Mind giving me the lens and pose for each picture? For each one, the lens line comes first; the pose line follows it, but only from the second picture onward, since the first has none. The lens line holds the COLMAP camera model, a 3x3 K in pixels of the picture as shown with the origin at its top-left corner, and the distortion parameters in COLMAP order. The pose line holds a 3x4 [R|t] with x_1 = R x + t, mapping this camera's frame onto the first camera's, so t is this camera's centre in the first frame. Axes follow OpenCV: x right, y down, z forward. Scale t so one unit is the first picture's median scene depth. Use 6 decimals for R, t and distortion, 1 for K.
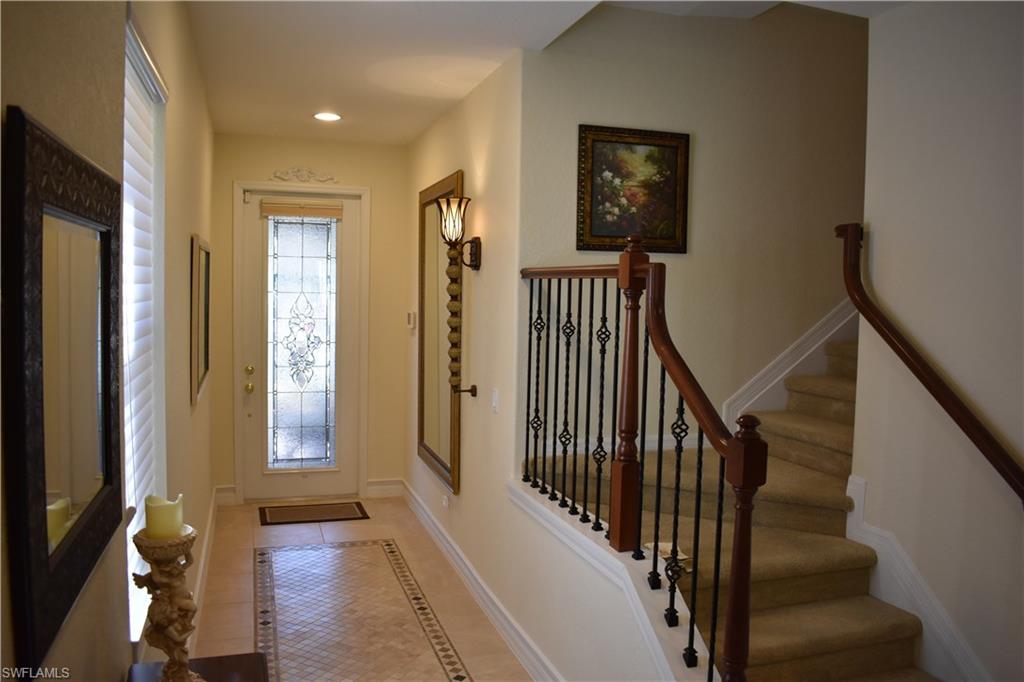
lens RADIAL K [[802.0, 0, 511.9], [0, 802.0, 339.9], [0, 0, 1]] dist [-0.084824, -0.007862]
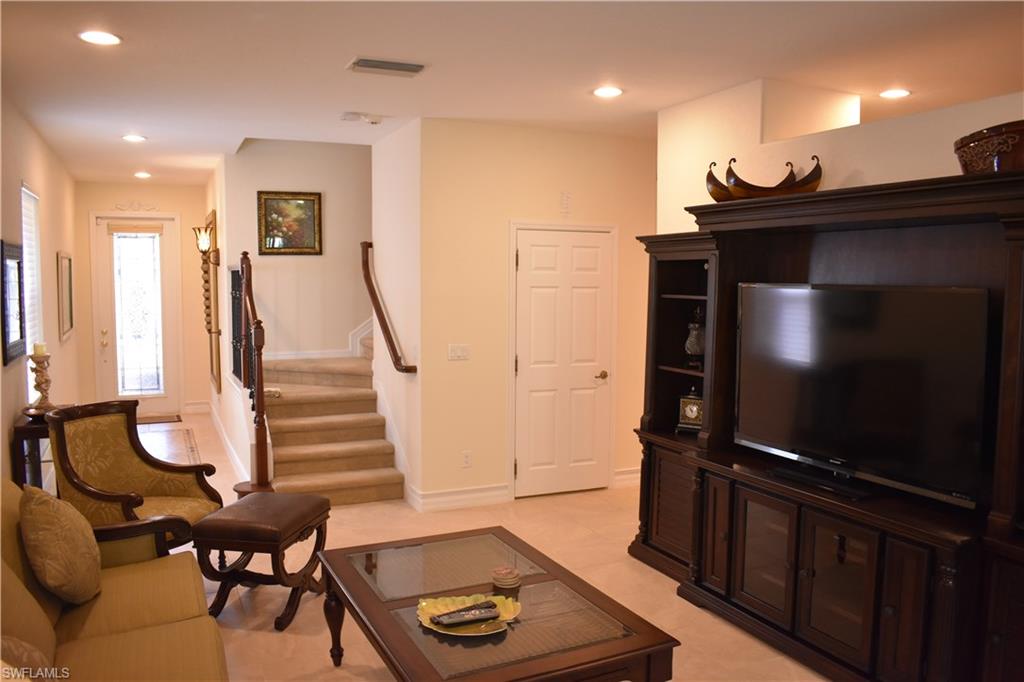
lens RADIAL K [[802.0, 0, 512.3], [0, 802.0, 341.1], [0, 0, 1]] dist [-0.084824, -0.007862]
pose [[0.993233, -0.028527, 0.112583, 0.457169], [0.026557, 0.999468, 0.018955, 0.074516], [-0.113063, -0.015837, 0.993462, -0.968577]]
